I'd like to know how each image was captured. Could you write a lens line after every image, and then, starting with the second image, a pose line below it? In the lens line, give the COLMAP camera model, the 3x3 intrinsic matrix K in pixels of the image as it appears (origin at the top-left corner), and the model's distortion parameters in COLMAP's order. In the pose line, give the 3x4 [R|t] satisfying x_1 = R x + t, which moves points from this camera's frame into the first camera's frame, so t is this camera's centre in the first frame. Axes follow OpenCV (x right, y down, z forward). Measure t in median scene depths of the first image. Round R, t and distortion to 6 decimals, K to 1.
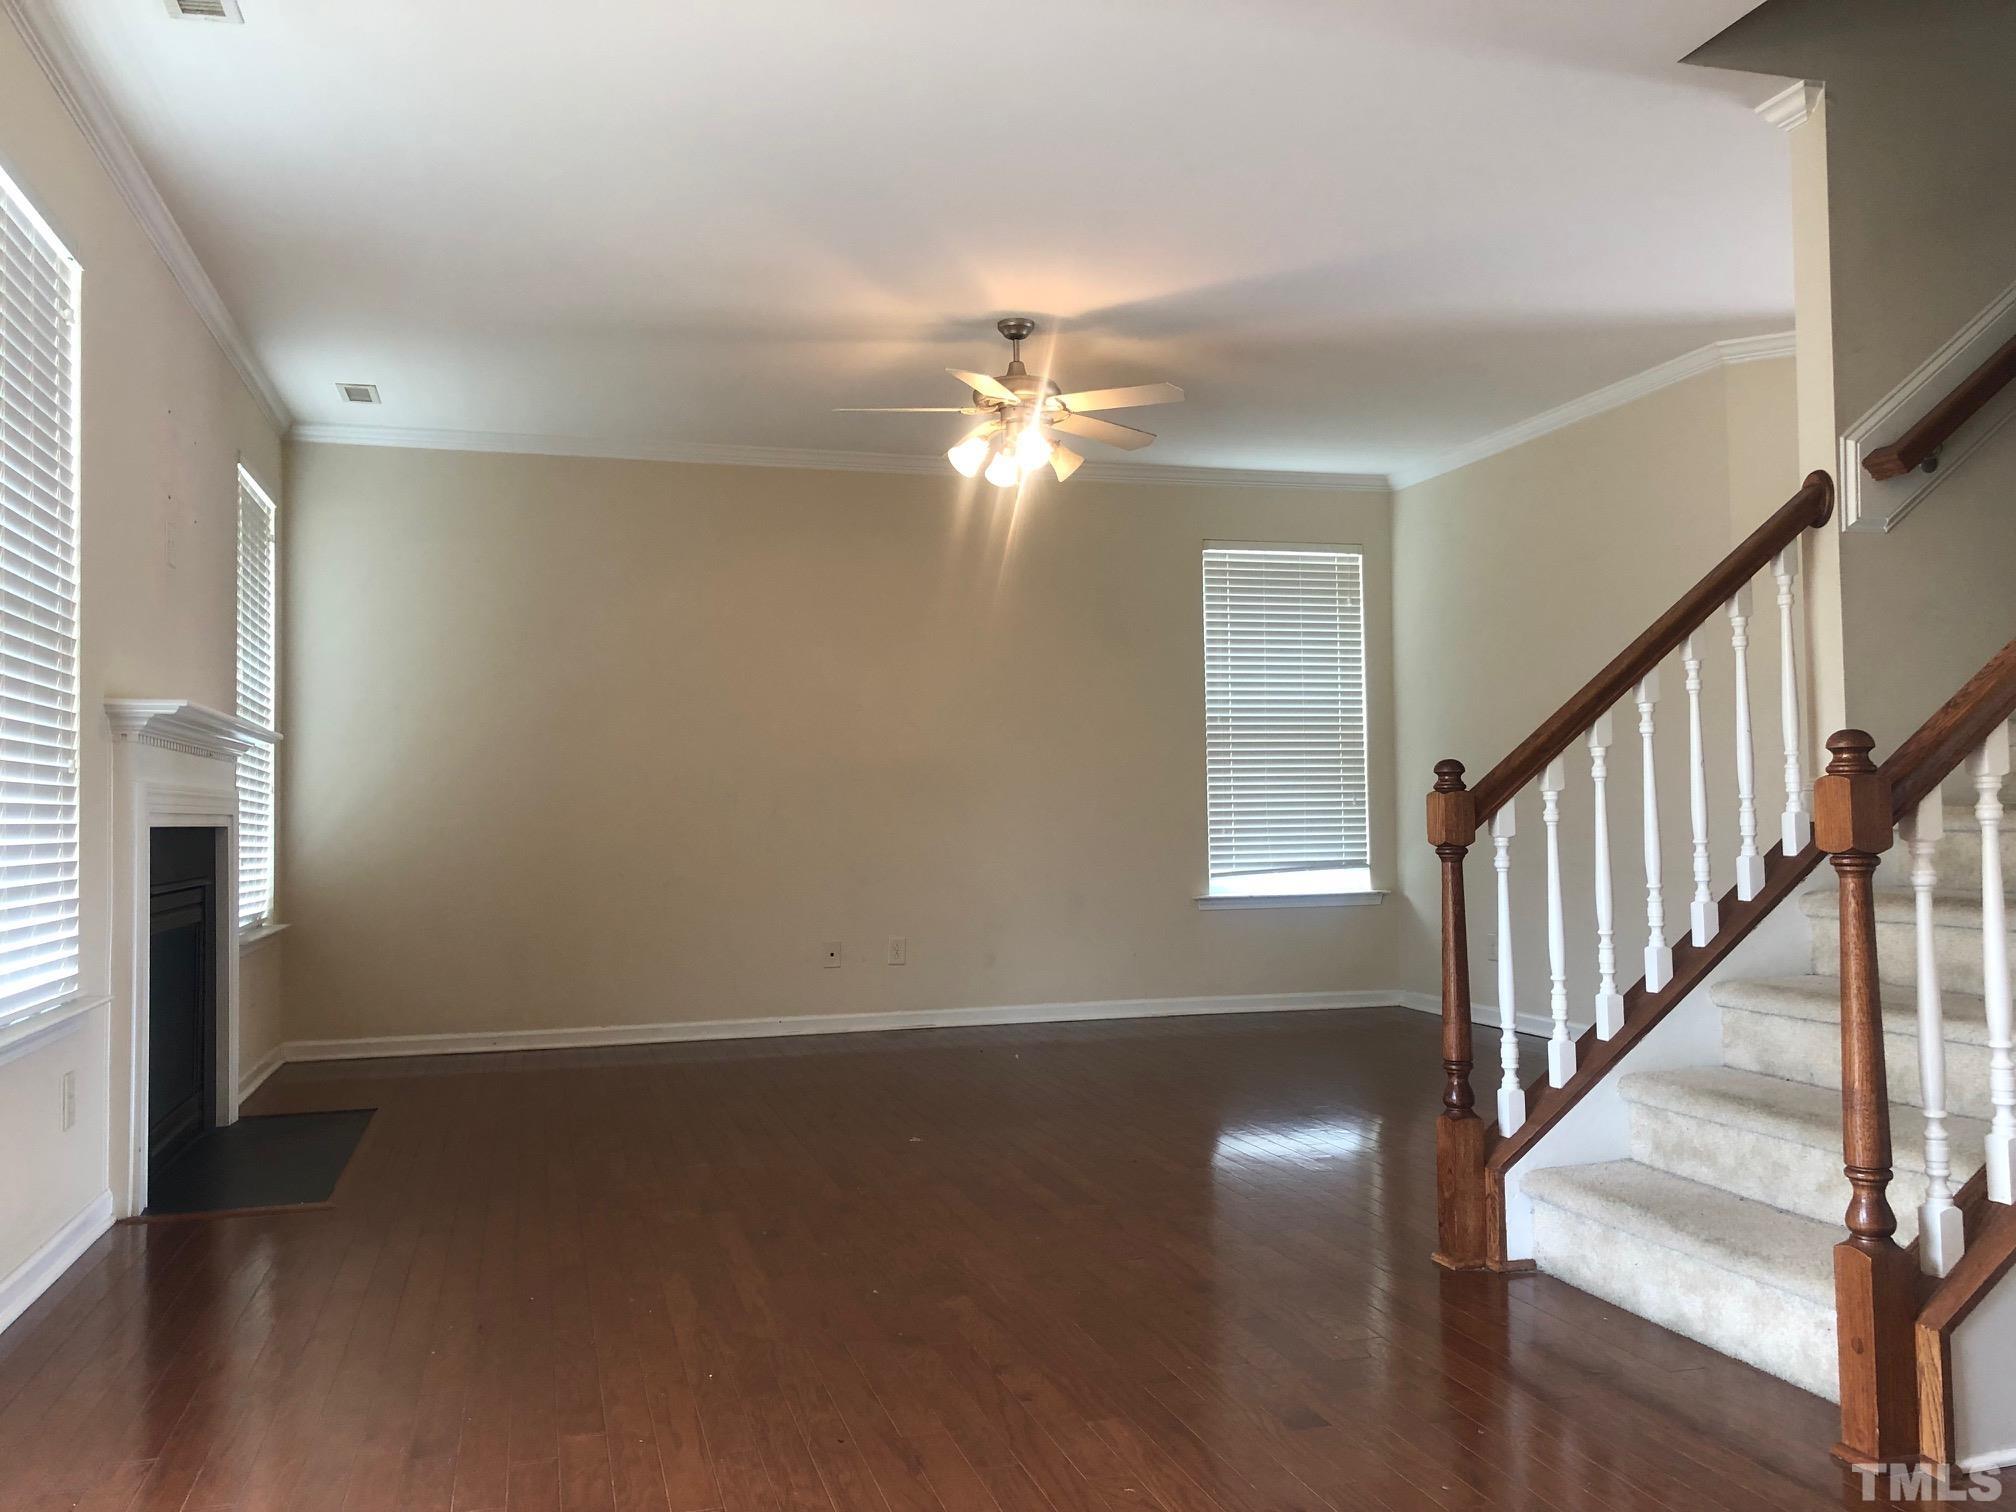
lens RADIAL K [[1645.5, 0, 1004.9], [0, 1645.5, 752.0], [0, 0, 1]] dist [0.022434, -0.018191]
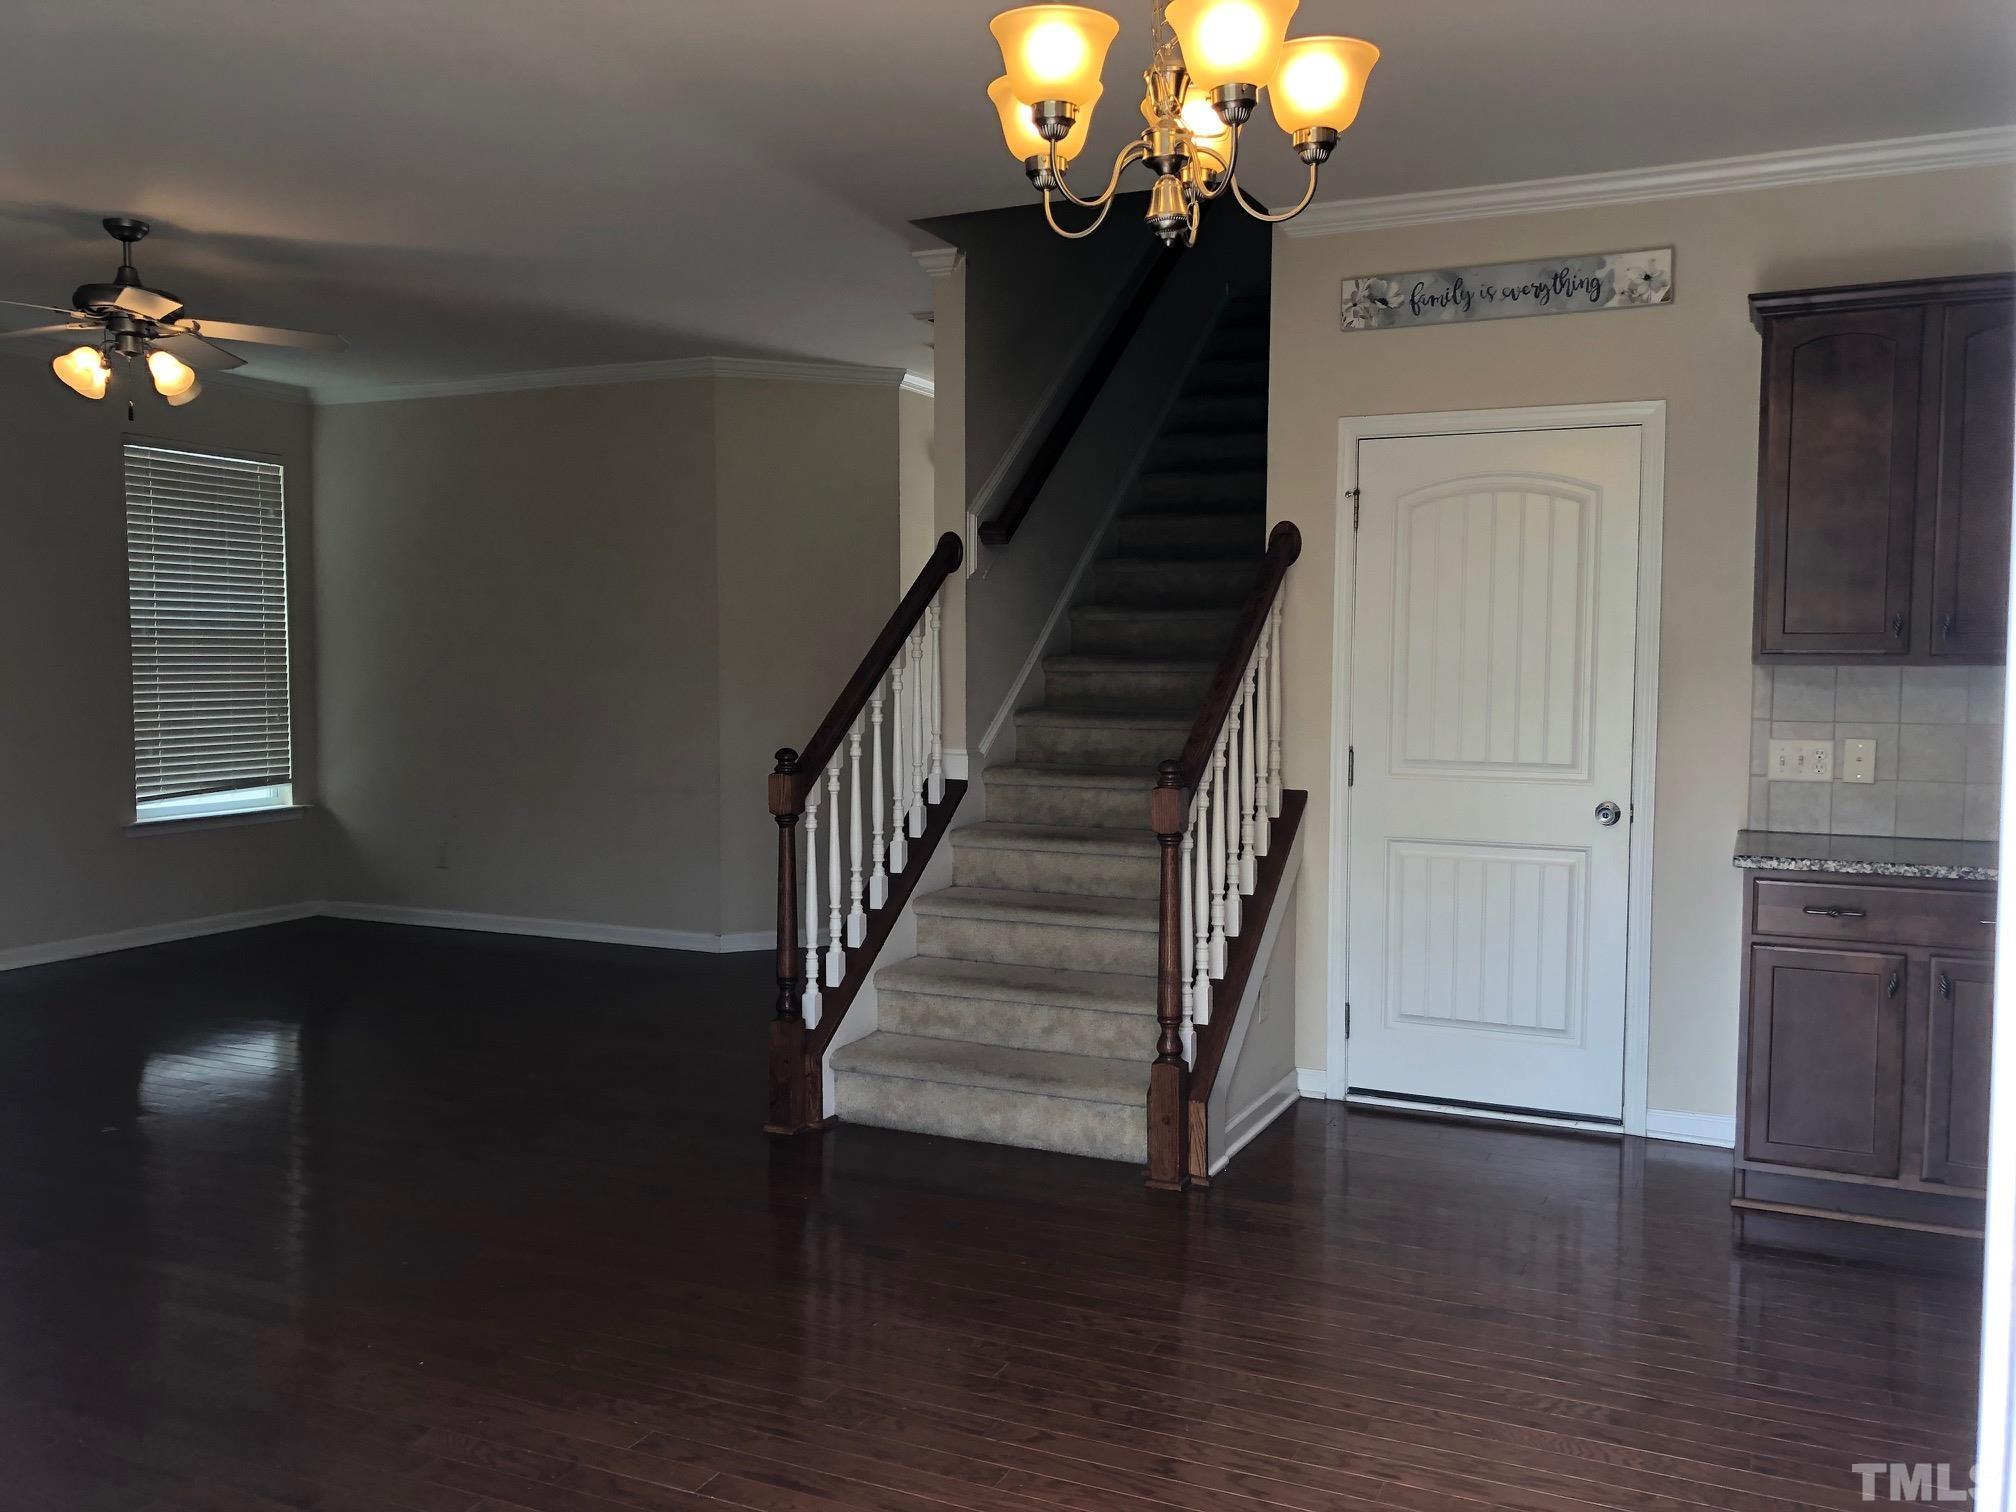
lens RADIAL K [[1645.5, 0, 1031.0], [0, 1645.5, 762.8], [0, 0, 1]] dist [0.022434, -0.018191]
pose [[0.647028, -0.031390, 0.761820, -0.582653], [-0.043473, 0.996008, 0.077962, -0.091686], [-0.761226, -0.083562, 0.643081, 0.027992]]
